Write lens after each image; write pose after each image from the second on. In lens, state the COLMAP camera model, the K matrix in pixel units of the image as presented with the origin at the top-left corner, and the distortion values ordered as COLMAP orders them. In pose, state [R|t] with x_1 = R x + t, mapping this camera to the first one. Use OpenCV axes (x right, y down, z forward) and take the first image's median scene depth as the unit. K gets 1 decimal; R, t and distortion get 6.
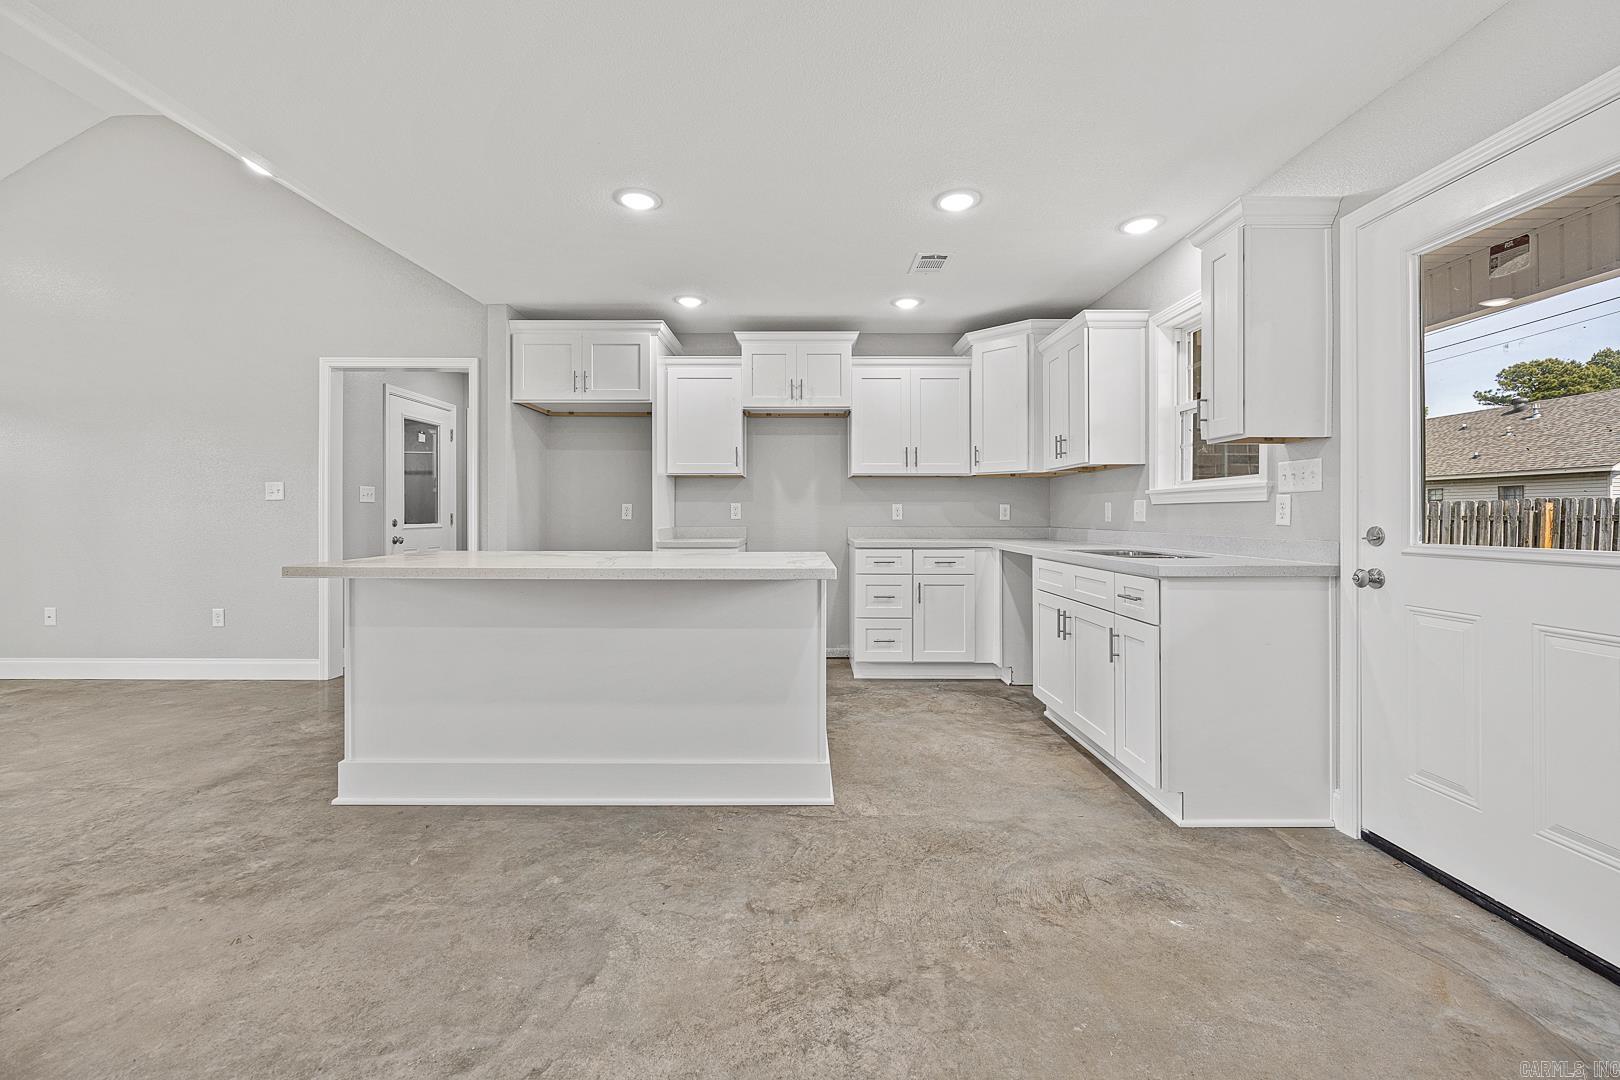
lens RADIAL K [[648.8, 0, 802.9], [0, 648.8, 521.5], [0, 0, 1]] dist [-0.007940, 0.001358]
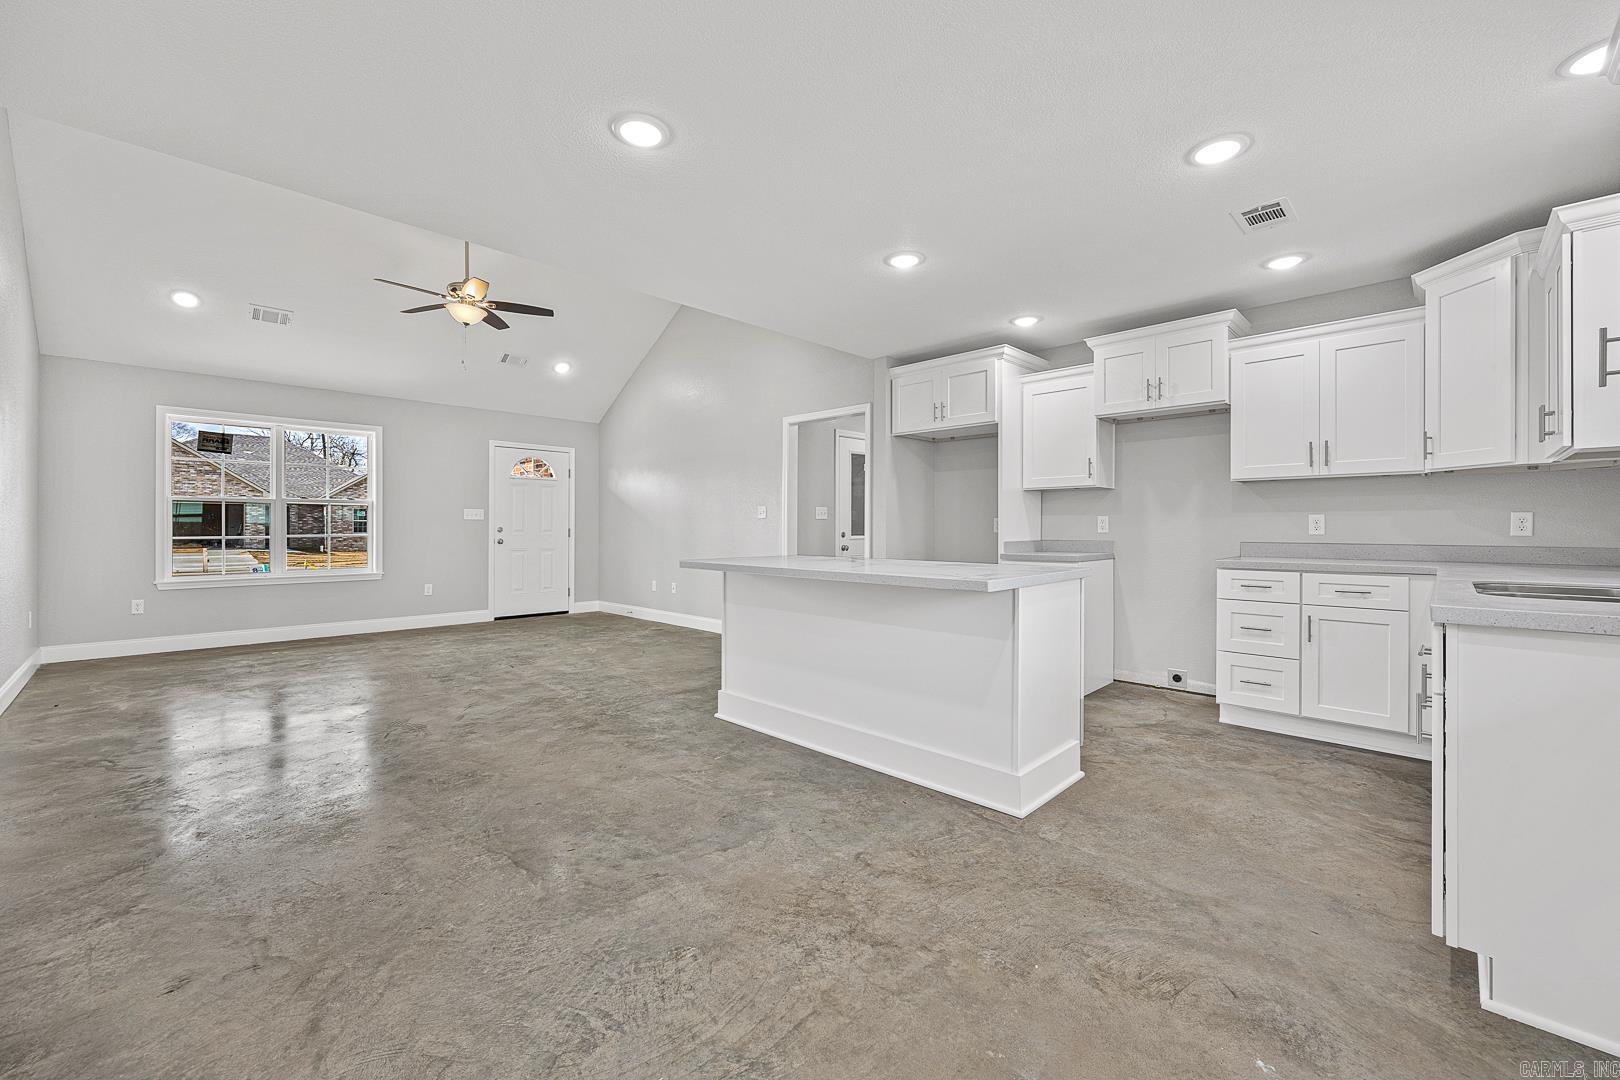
lens RADIAL K [[648.8, 0, 814.1], [0, 648.8, 532.4], [0, 0, 1]] dist [-0.007940, 0.001358]
pose [[0.714306, 0.003751, -0.699824, 0.387860], [-0.007046, 0.999973, -0.001832, 0.000218], [0.699798, 0.006239, 0.714313, 0.045757]]
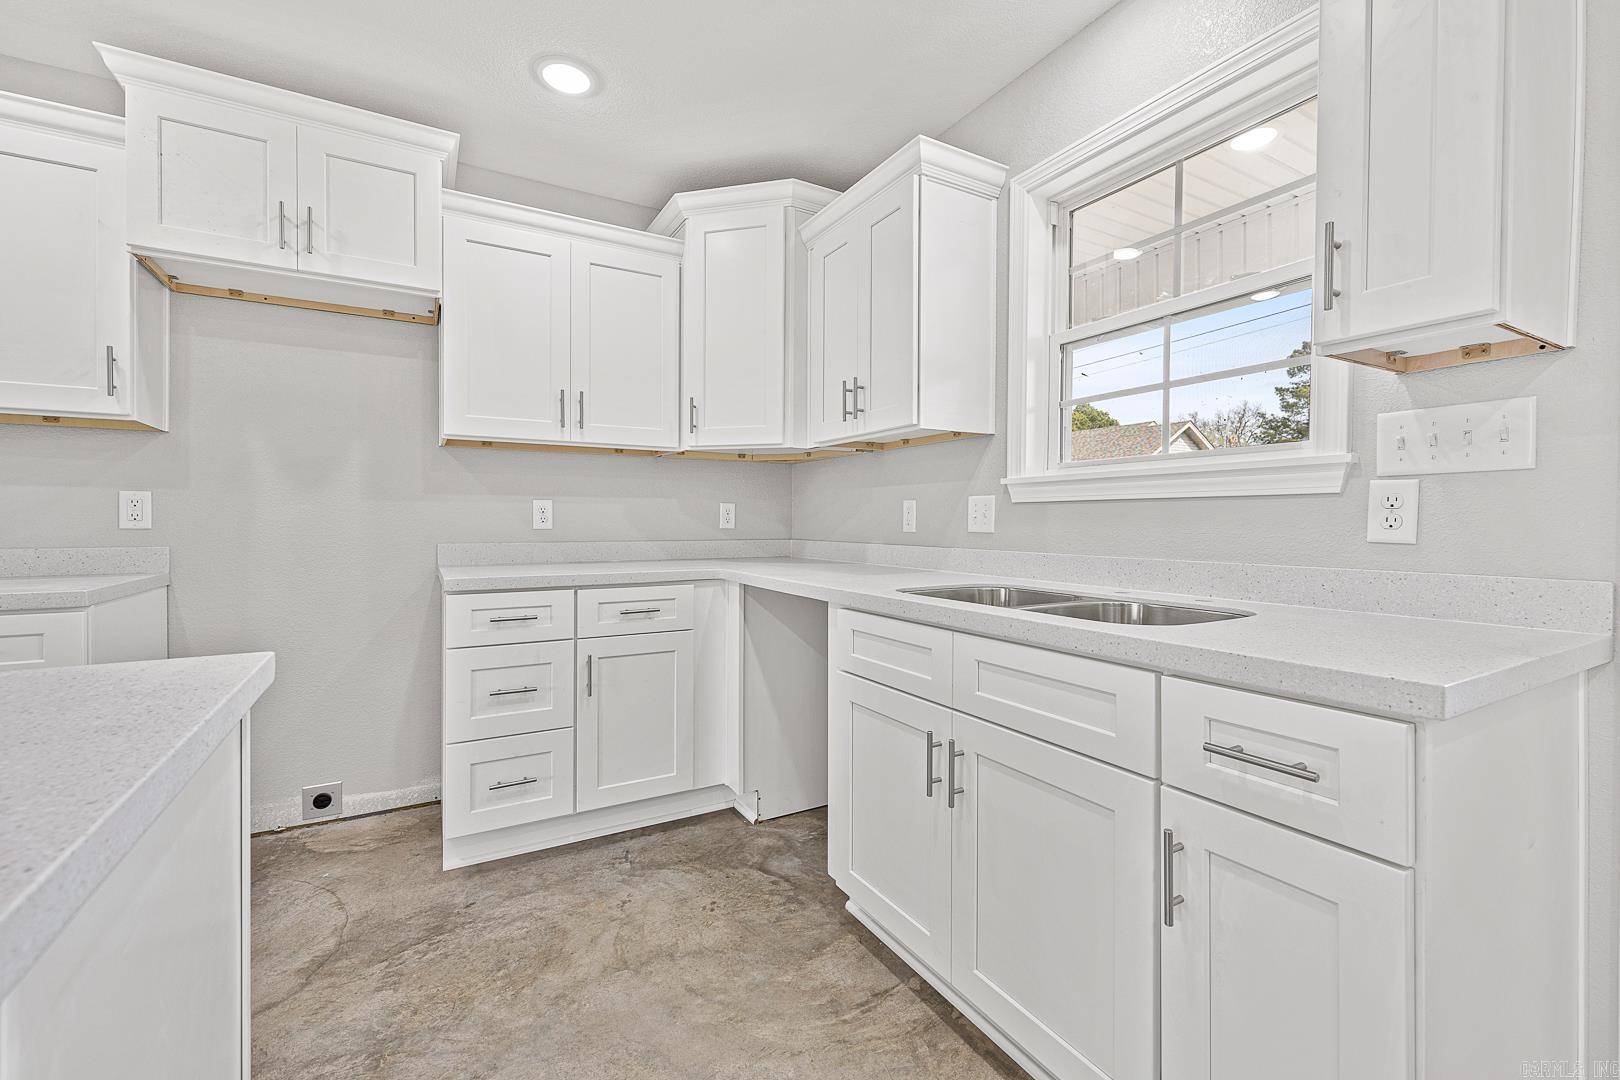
lens RADIAL K [[677.7, 0, 816.0], [0, 677.7, 528.8], [0, 0, 1]] dist [0.003019, -0.000616]
pose [[0.865107, -0.001441, 0.501585, 0.089330], [0.001508, 0.999999, 0.000271, -0.004248], [-0.501585, 0.000522, 0.865108, 0.600887]]
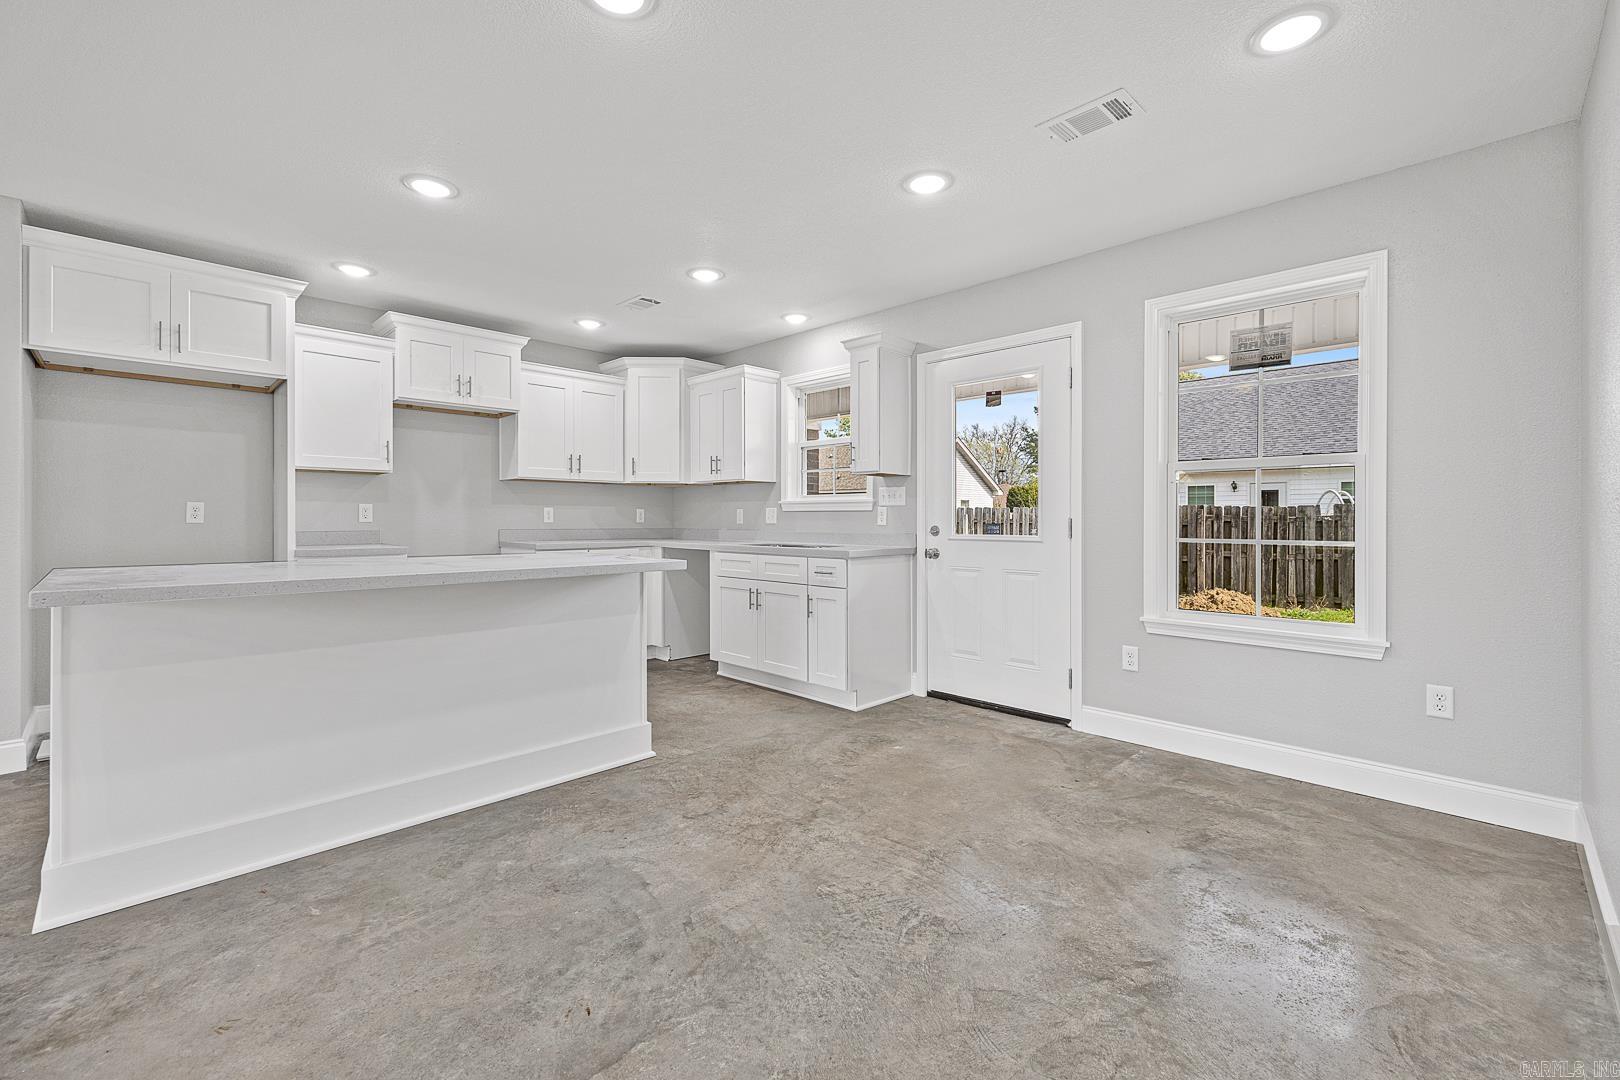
lens RADIAL K [[677.7, 0, 809.9], [0, 677.7, 523.3], [0, 0, 1]] dist [0.003019, -0.000616]
pose [[0.705543, -0.003618, 0.708658, -0.491176], [0.004128, 0.999991, 0.000995, -0.001329], [-0.708655, 0.002223, 0.705552, -0.083605]]
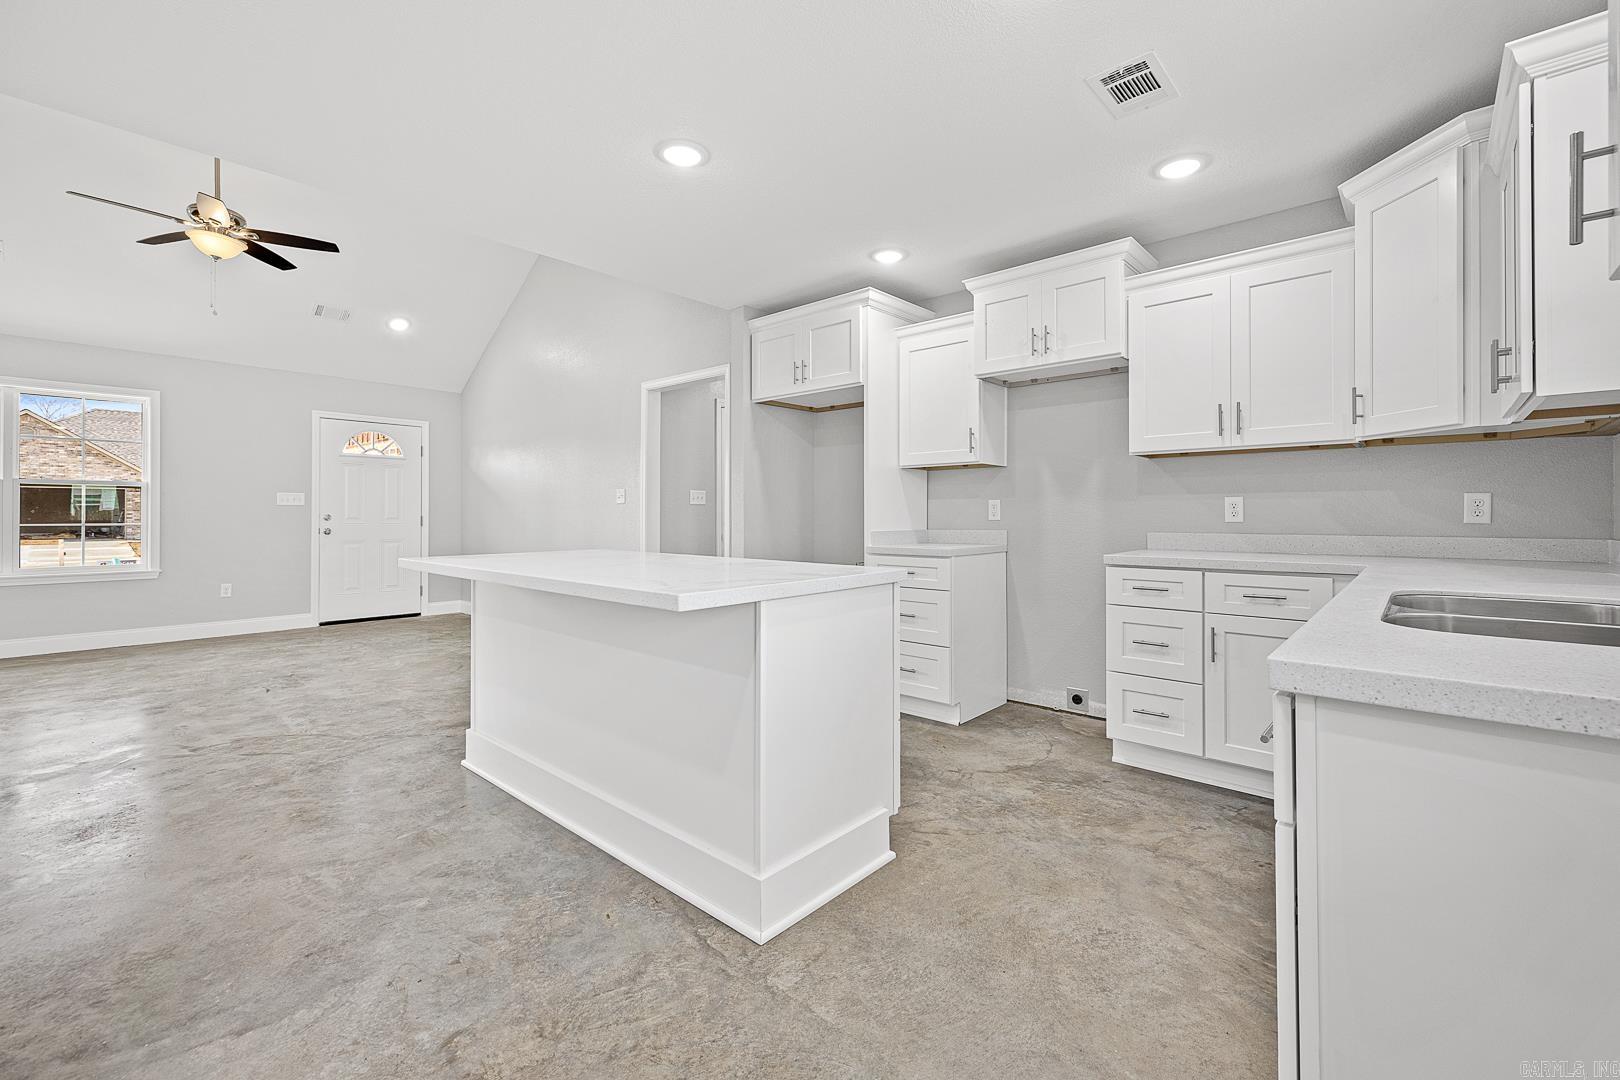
lens RADIAL K [[677.7, 0, 821.6], [0, 677.7, 514.8], [0, 0, 1]] dist [0.003019, -0.000616]
pose [[0.748481, -0.002041, -0.663153, 0.423771], [-0.005468, 0.999942, -0.009250, -0.002448], [0.663134, 0.010550, 0.748427, 0.383623]]
